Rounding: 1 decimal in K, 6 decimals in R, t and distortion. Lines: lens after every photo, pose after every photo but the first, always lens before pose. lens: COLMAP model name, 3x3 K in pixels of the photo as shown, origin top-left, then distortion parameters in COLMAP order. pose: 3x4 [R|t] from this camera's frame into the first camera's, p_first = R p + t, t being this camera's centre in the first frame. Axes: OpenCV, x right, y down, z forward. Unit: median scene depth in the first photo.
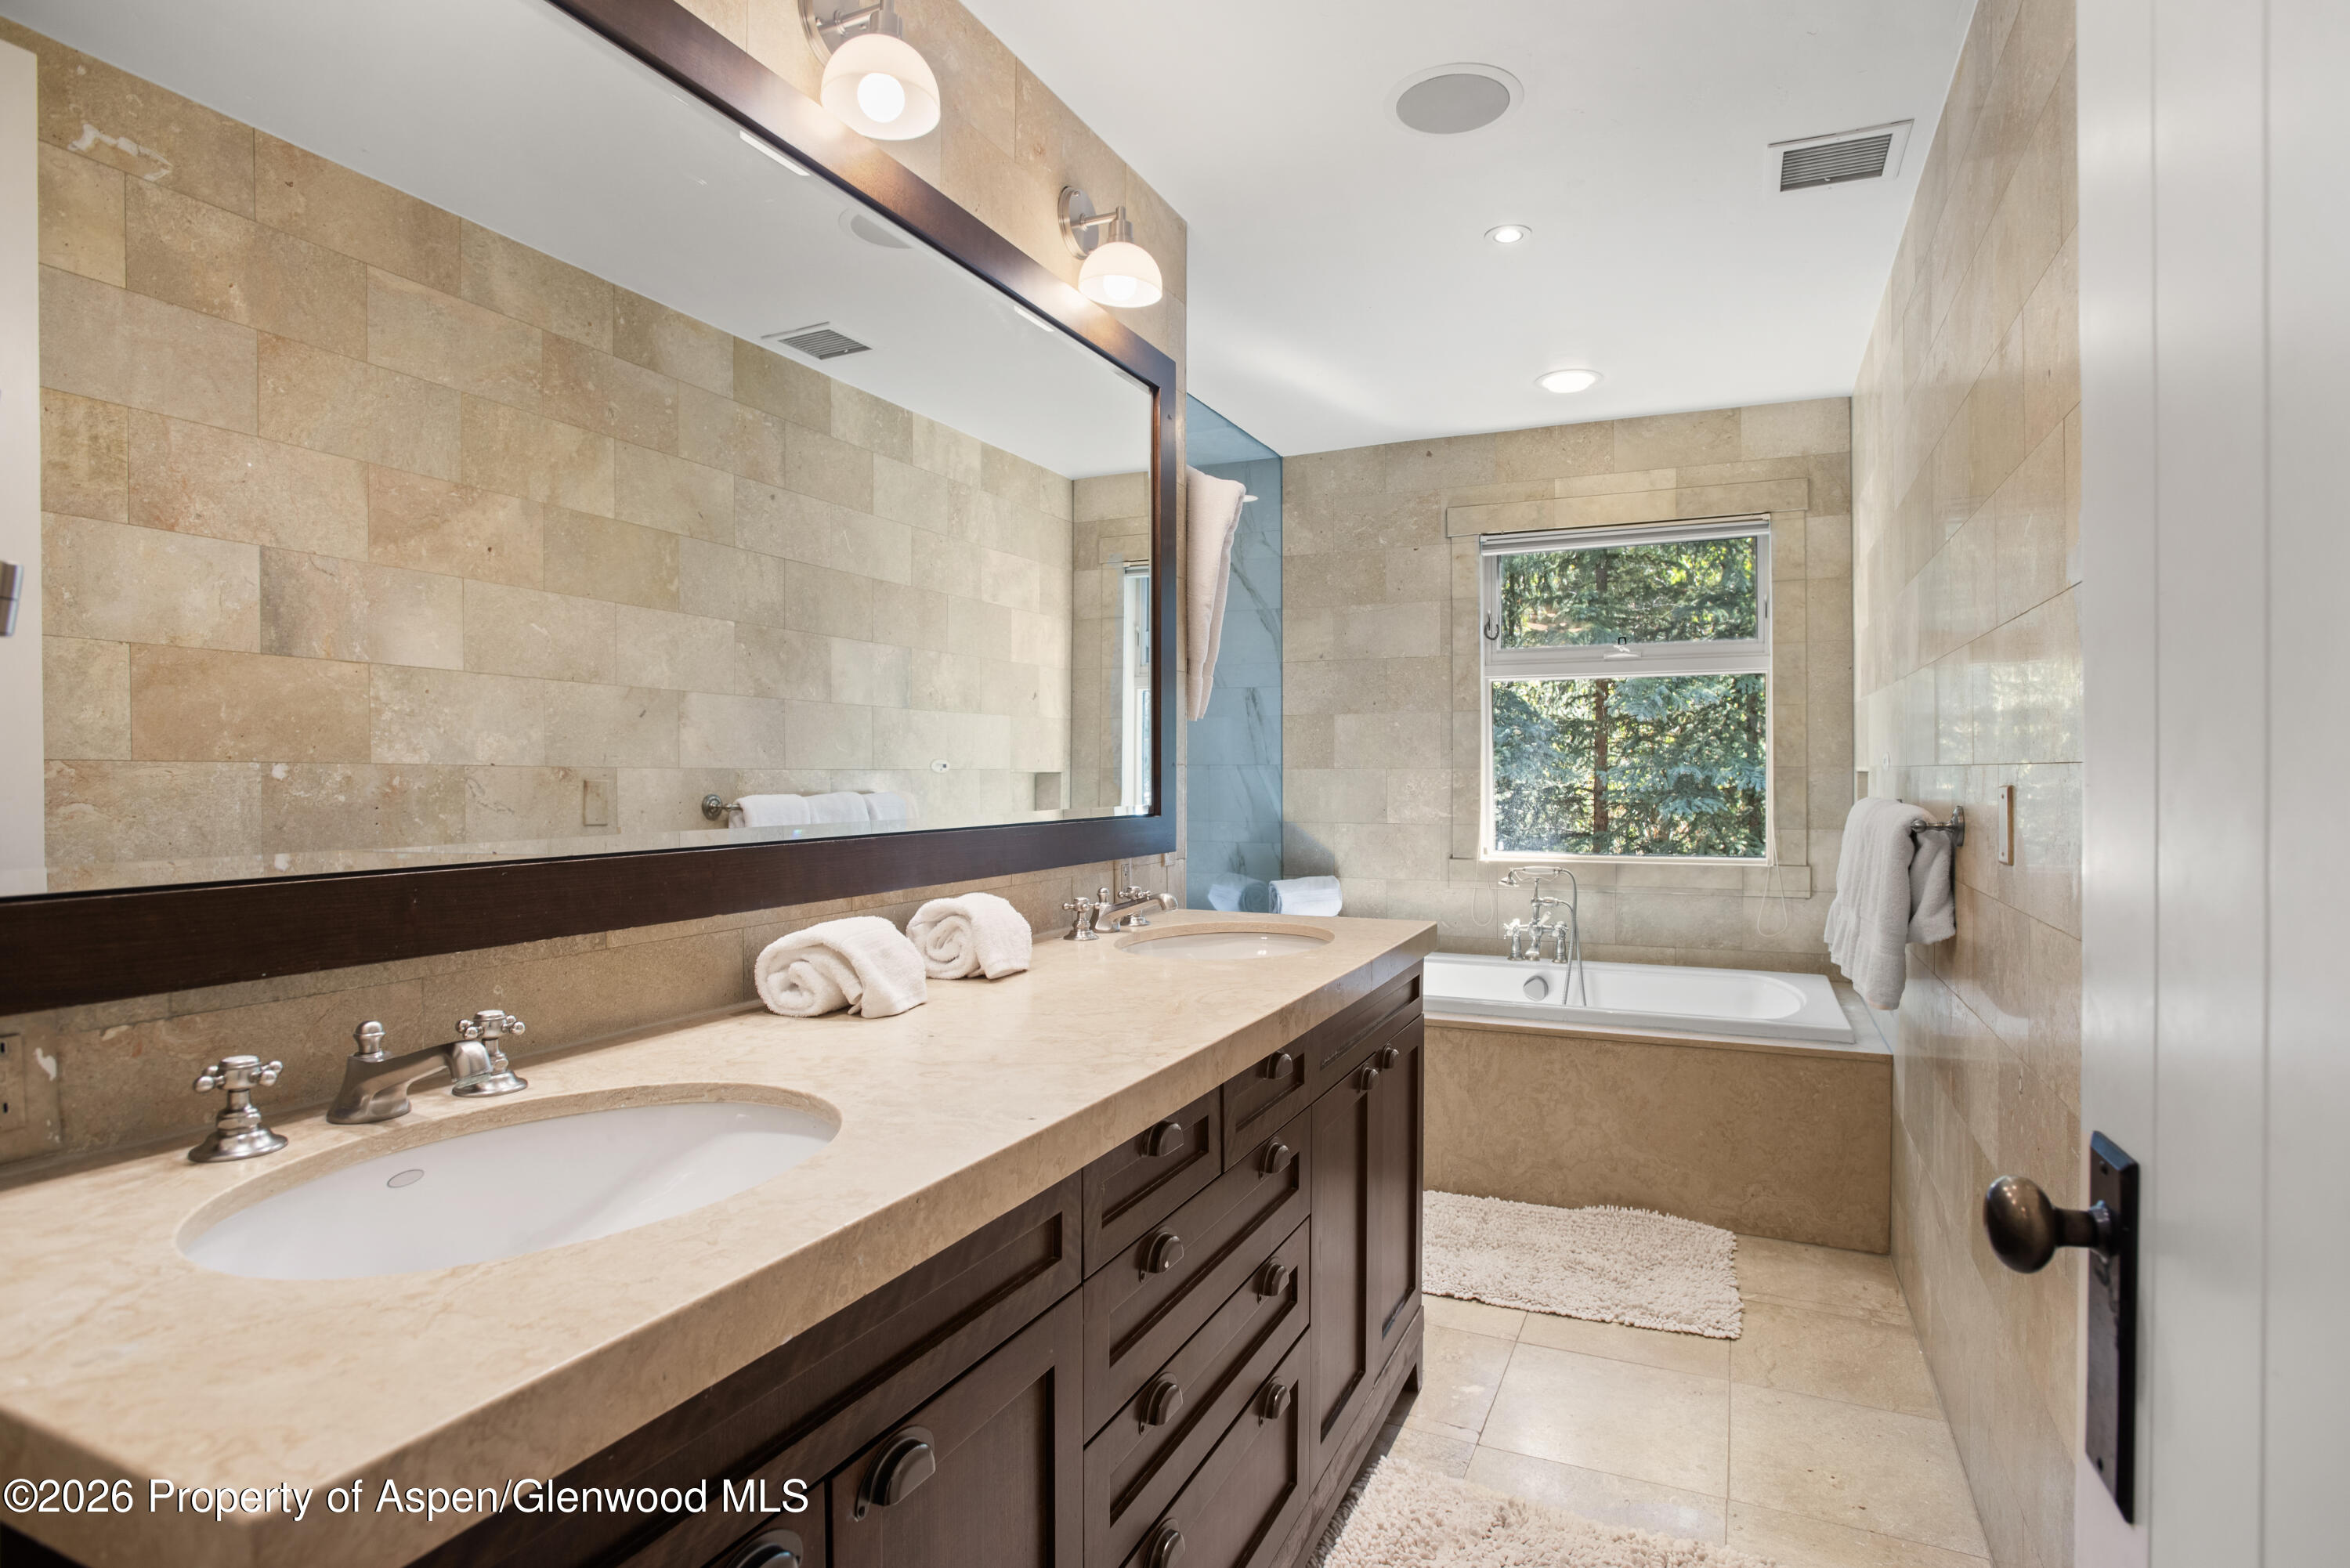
lens RADIAL K [[1220.6, 0, 1180.6], [0, 1220.6, 780.6], [0, 0, 1]] dist [-0.073536, 0.040688]
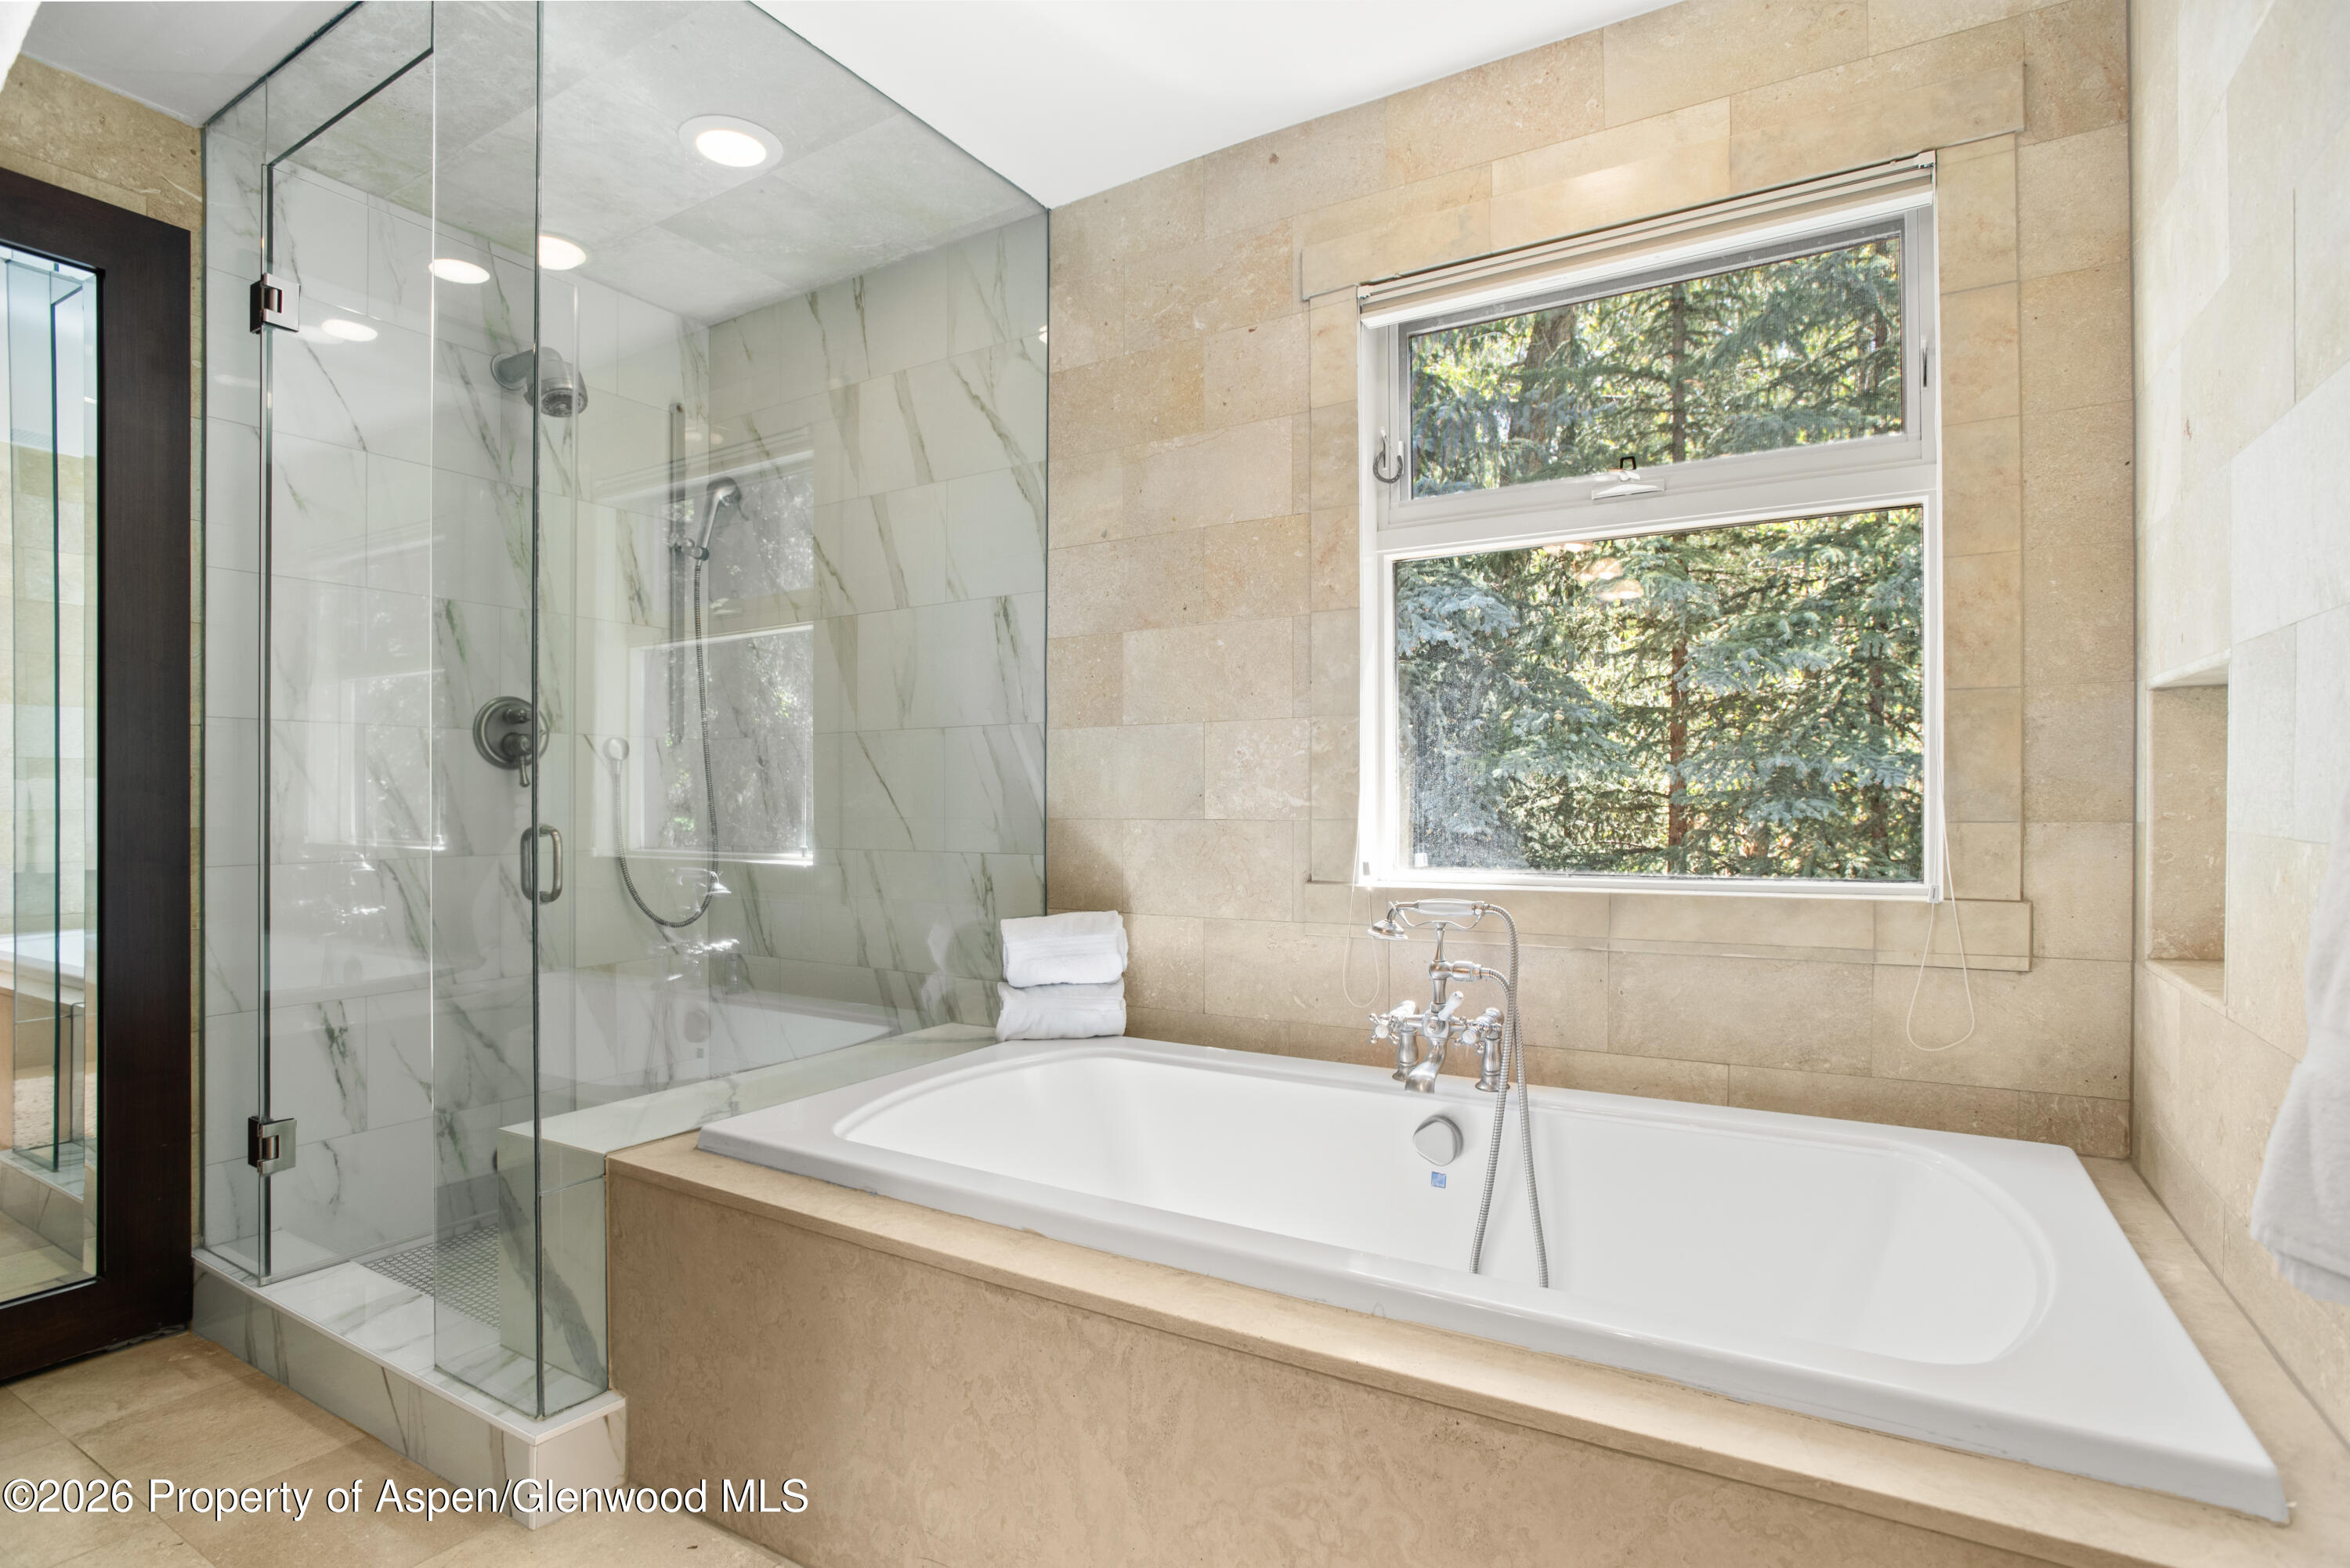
lens RADIAL K [[1133.5, 0, 1171.9], [0, 1133.5, 831.9], [0, 0, 1]] dist [-0.070536, 0.021601]
pose [[0.992933, -0.002264, -0.118651, 0.221789], [0.005050, 0.999719, 0.023181, 0.029525], [0.118565, -0.023616, 0.992665, 0.487251]]
